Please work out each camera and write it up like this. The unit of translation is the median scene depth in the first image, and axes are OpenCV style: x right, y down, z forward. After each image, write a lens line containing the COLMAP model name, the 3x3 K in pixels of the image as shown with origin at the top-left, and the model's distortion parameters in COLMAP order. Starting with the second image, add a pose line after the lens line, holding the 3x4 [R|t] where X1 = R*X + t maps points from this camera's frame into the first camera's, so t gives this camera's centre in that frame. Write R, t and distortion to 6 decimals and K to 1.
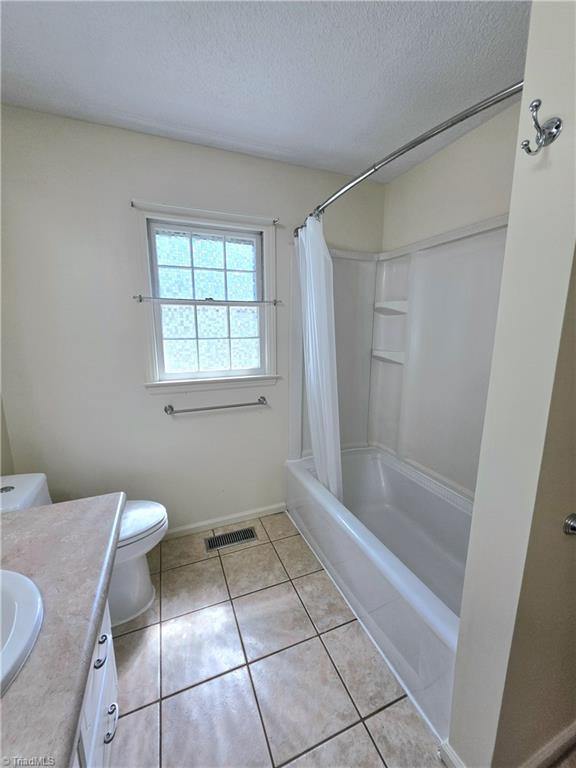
lens RADIAL K [[306.1, 0, 289.7], [0, 306.1, 382.4], [0, 0, 1]] dist [0.003506, 0.000465]
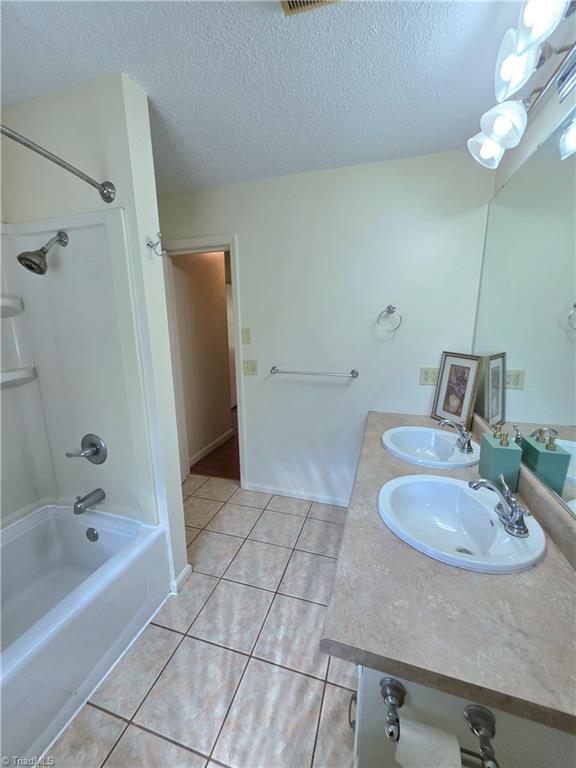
lens RADIAL K [[306.1, 0, 289.7], [0, 306.1, 382.4], [0, 0, 1]] dist [0.003506, 0.000465]
pose [[-0.766139, -0.126202, 0.630162, -0.753489], [0.120667, 0.934844, 0.333924, -0.274953], [-0.631246, 0.331872, -0.700992, 1.220194]]
